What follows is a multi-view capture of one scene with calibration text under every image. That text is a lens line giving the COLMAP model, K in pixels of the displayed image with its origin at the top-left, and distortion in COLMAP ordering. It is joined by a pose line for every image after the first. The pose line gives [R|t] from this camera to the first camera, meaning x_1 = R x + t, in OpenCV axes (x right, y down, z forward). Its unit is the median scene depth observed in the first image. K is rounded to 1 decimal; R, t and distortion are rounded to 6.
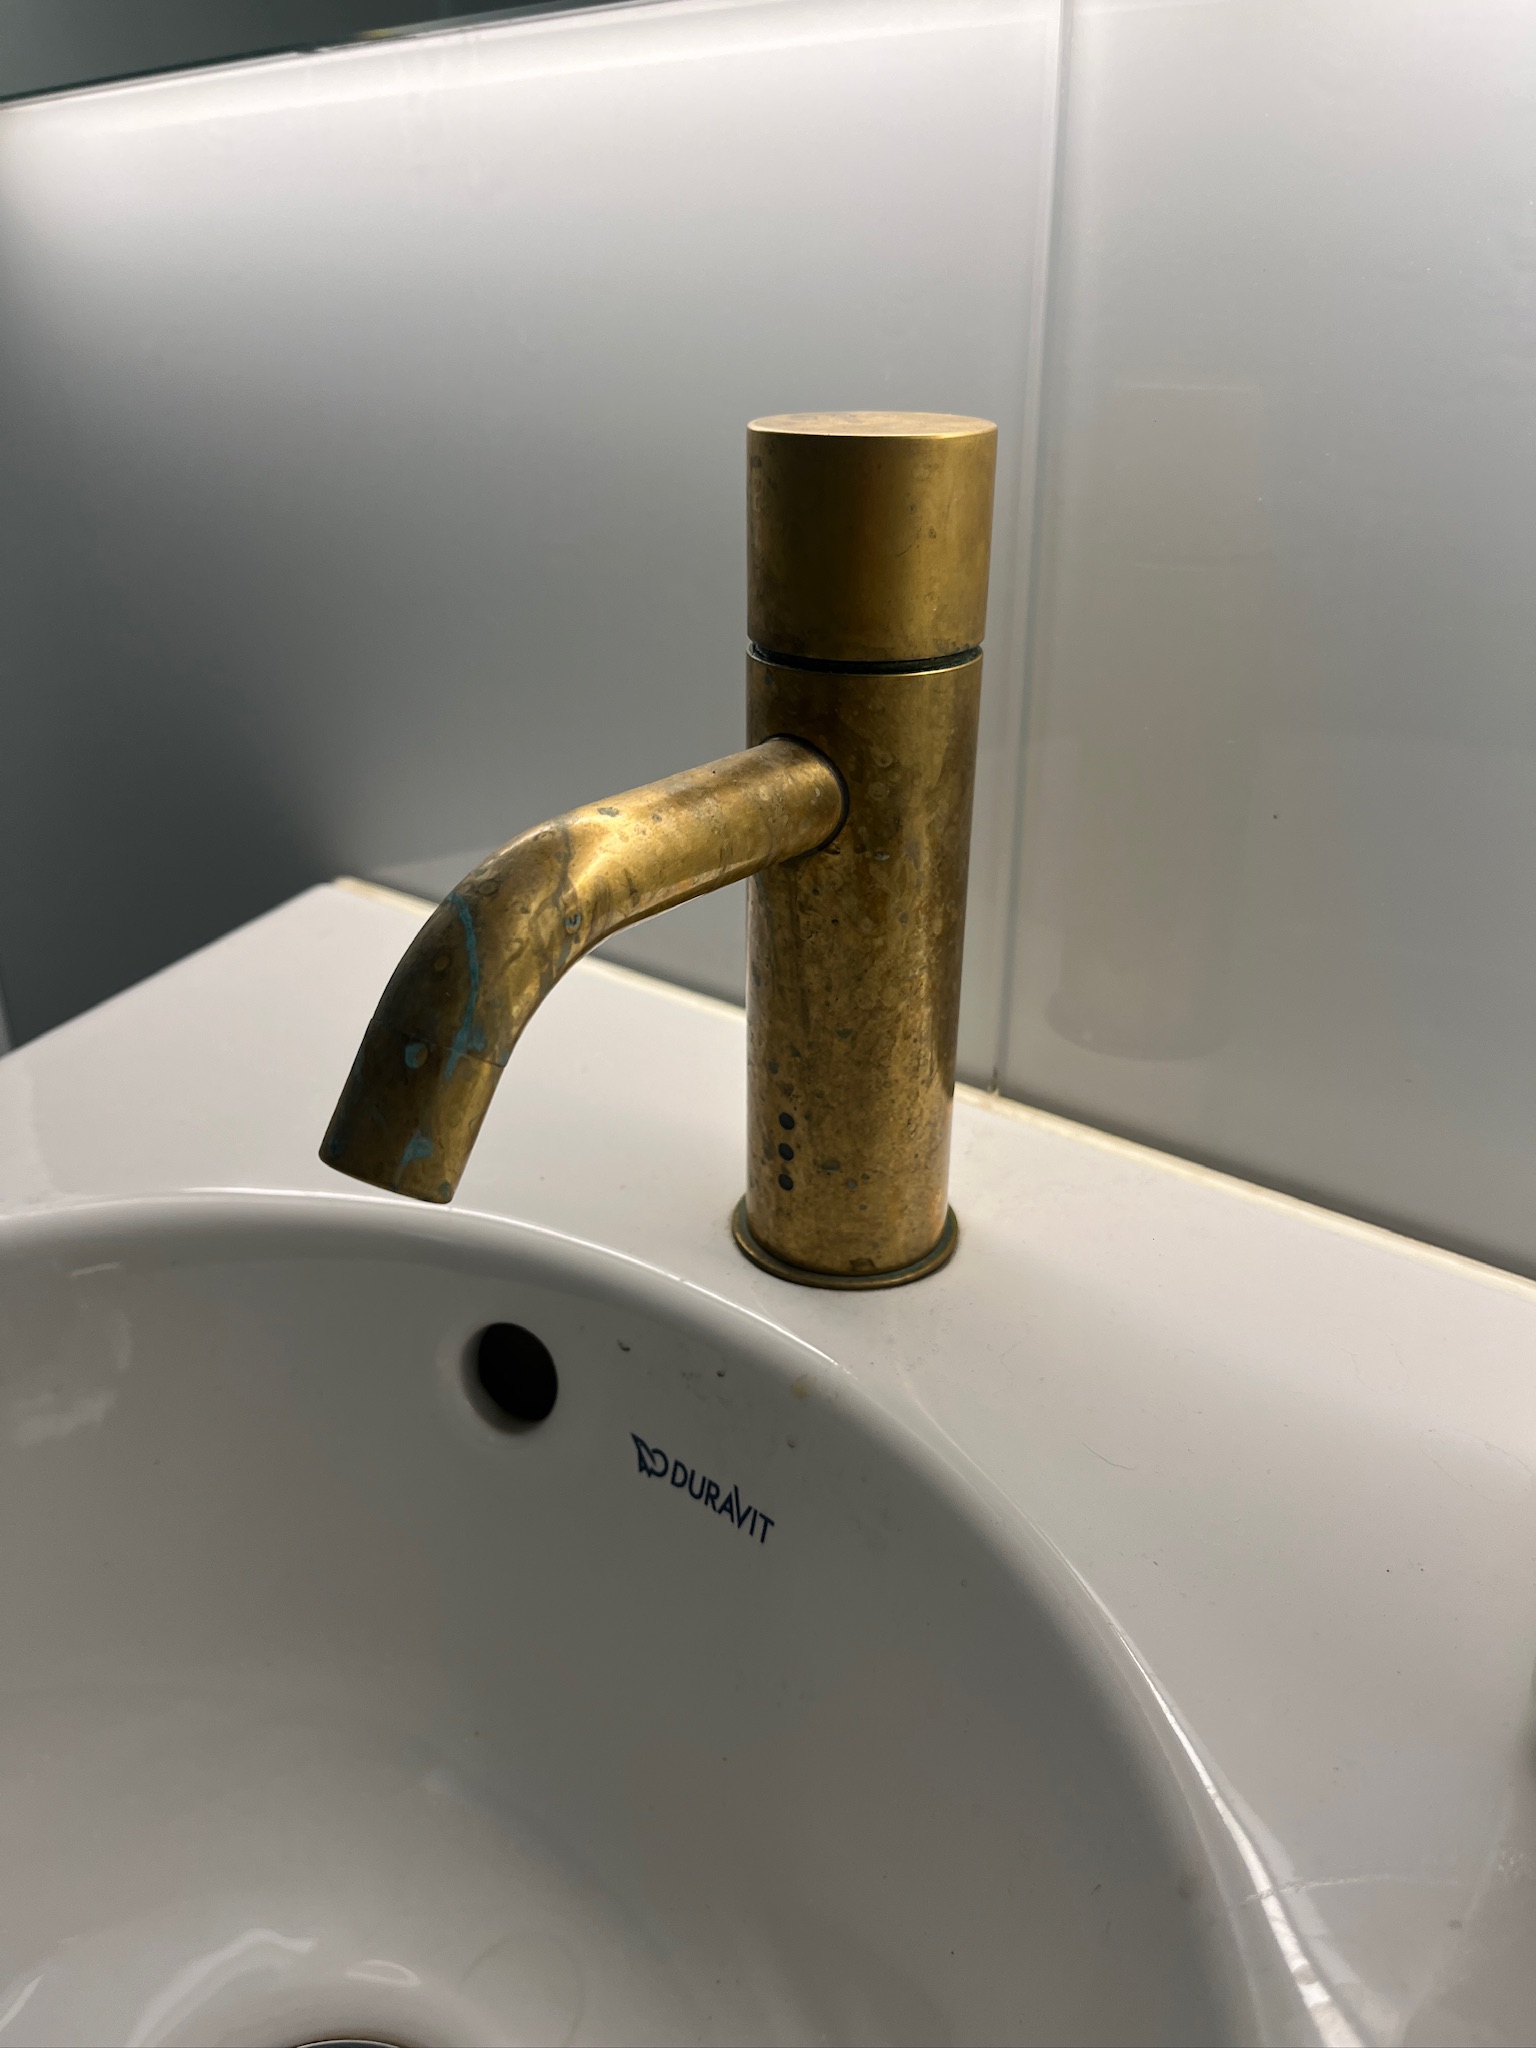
lens RADIAL K [[1550.2, 0, 765.6], [0, 1550.2, 1008.6], [0, 0, 1]] dist [0.029396, -0.021025]
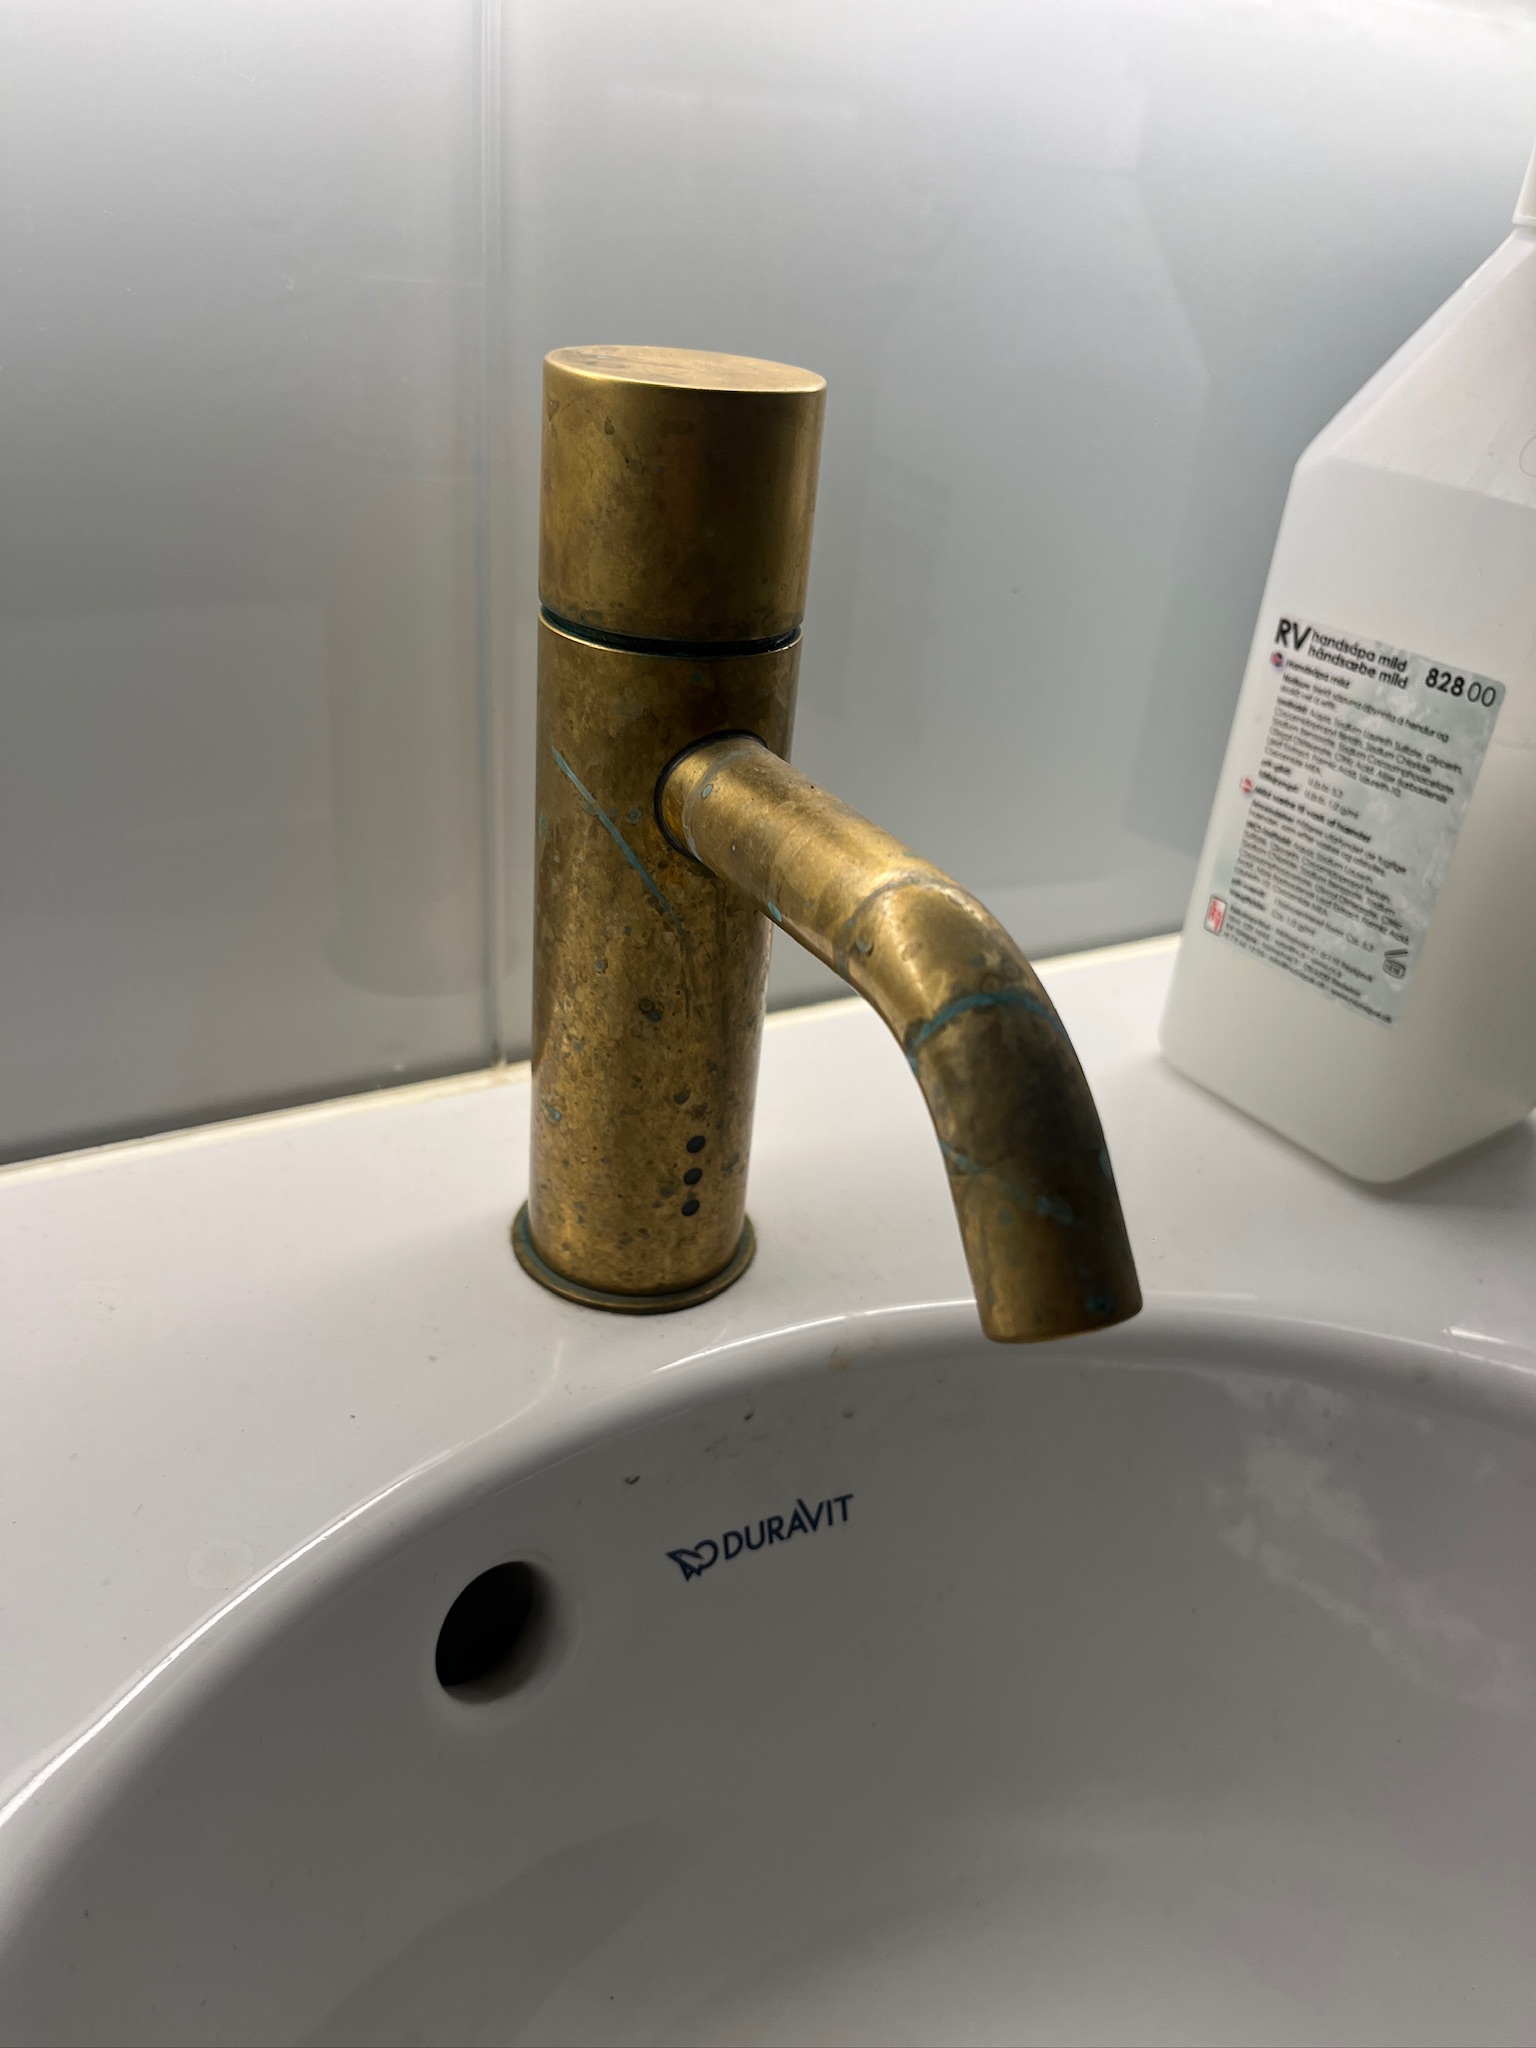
lens RADIAL K [[1550.2, 0, 778.5], [0, 1550.2, 1022.3], [0, 0, 1]] dist [0.029396, -0.021025]
pose [[0.370960, -0.416124, 0.830199, -0.704938], [0.307297, 0.898626, 0.313112, -0.266365], [-0.876332, 0.138966, 0.461228, 0.526338]]
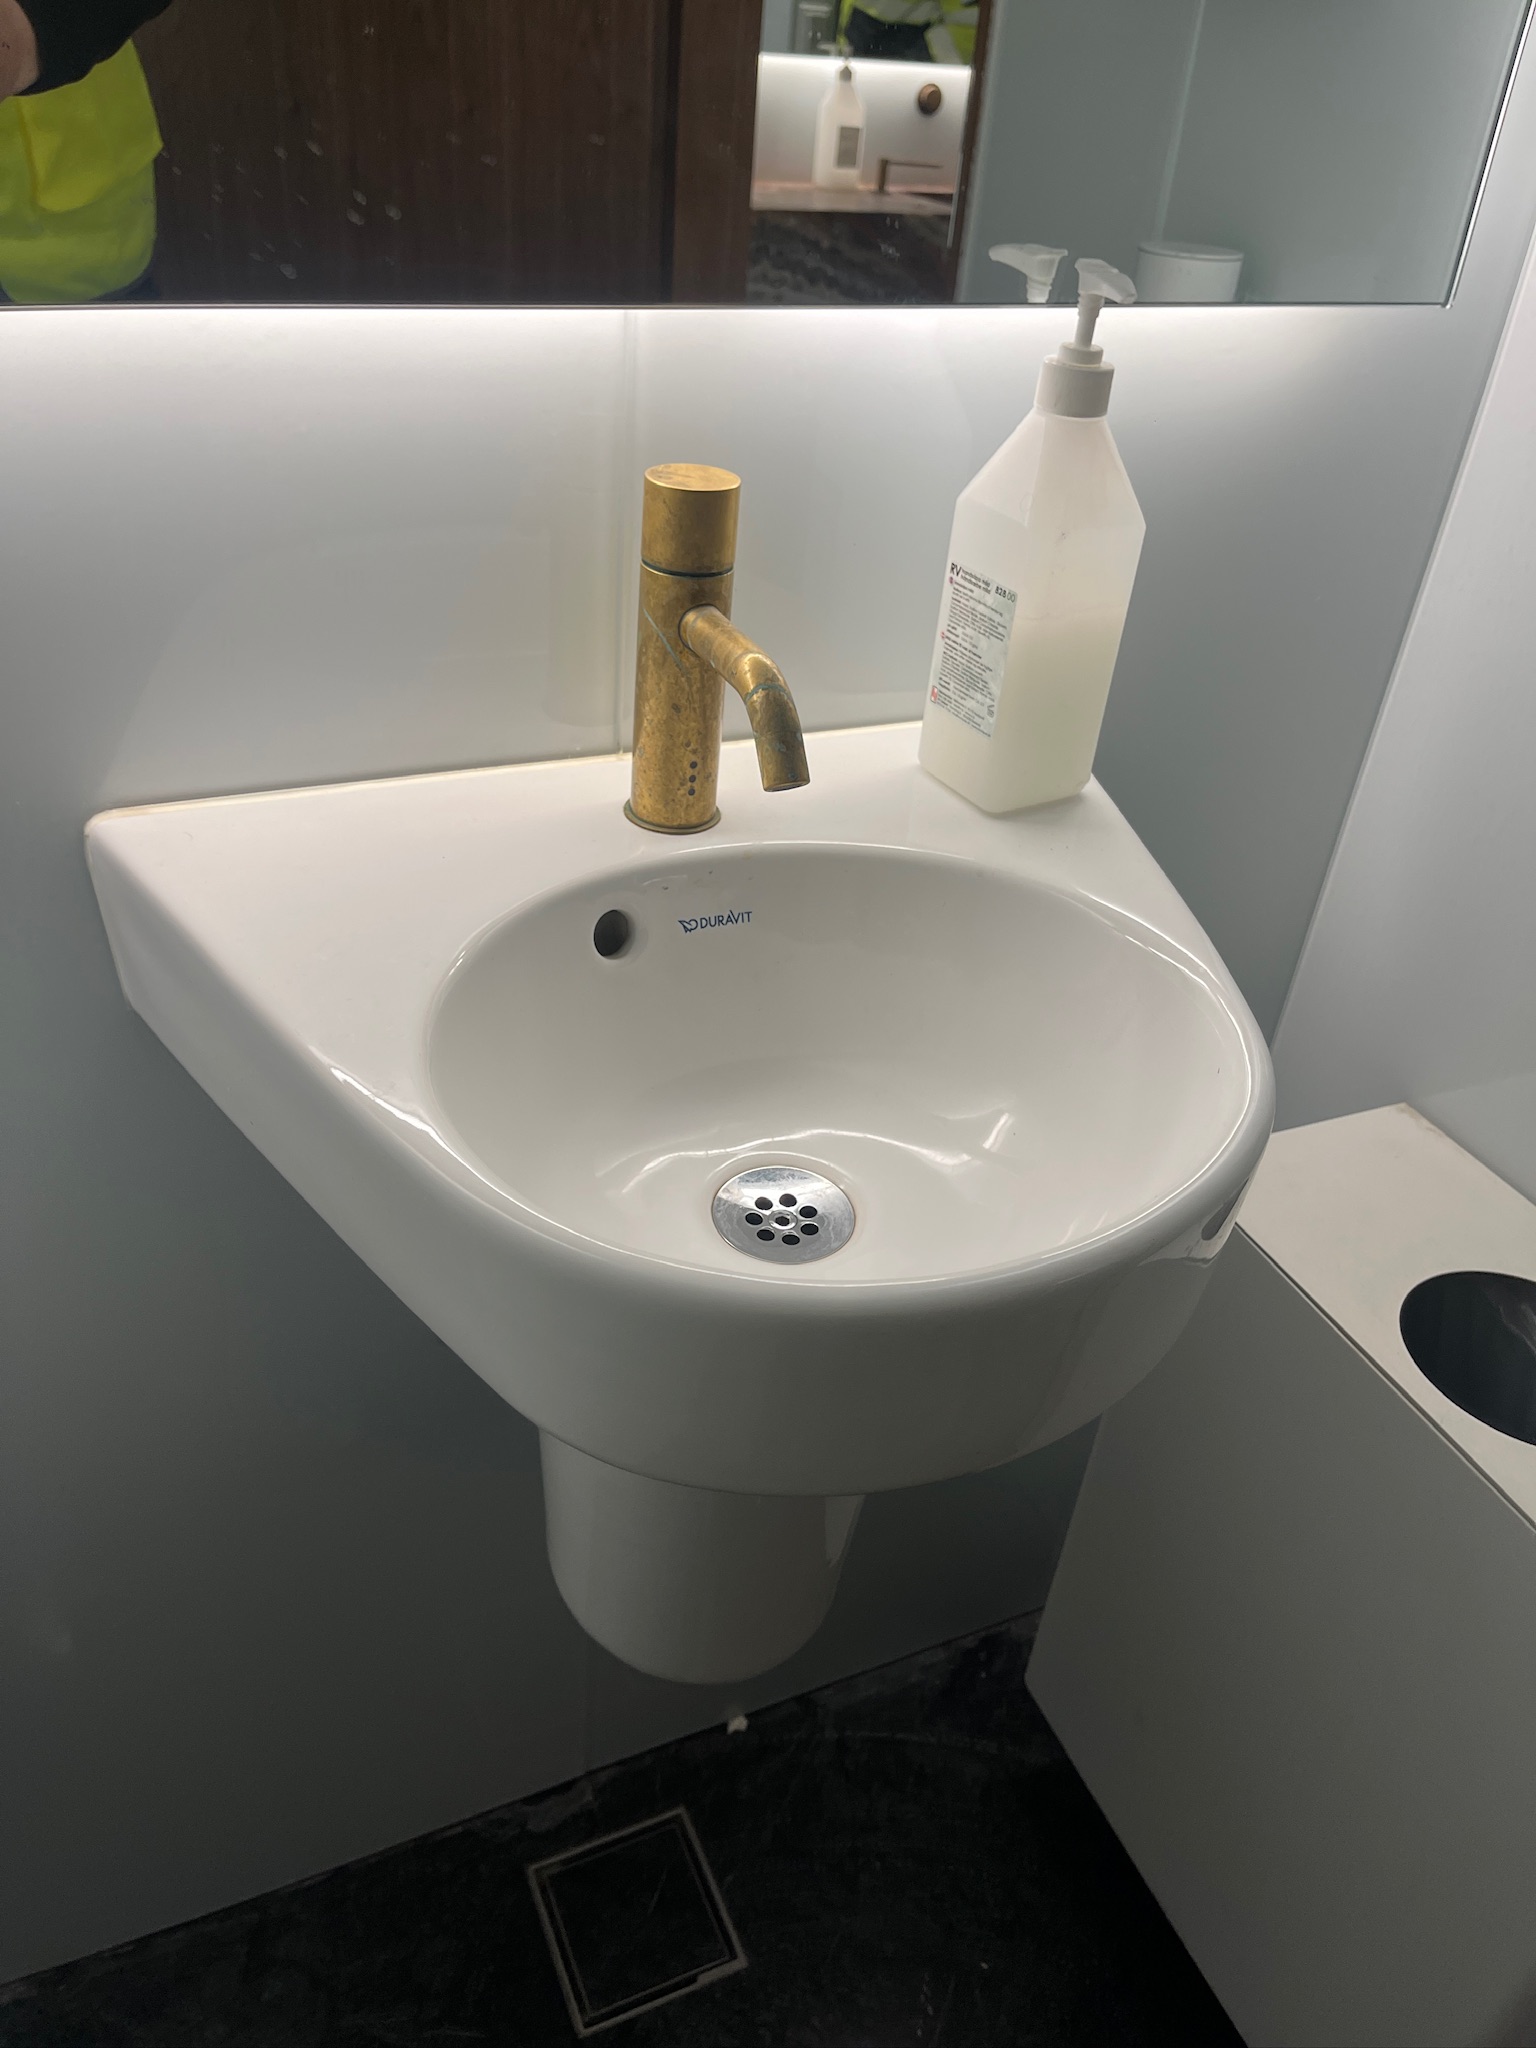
lens RADIAL K [[1550.2, 0, 748.9], [0, 1550.2, 1043.9], [0, 0, 1]] dist [0.029396, -0.021025]
pose [[0.453824, -0.462201, 0.761849, -2.010572], [0.299153, 0.884368, 0.358329, -0.387520], [-0.839375, 0.065291, 0.539617, -0.356113]]
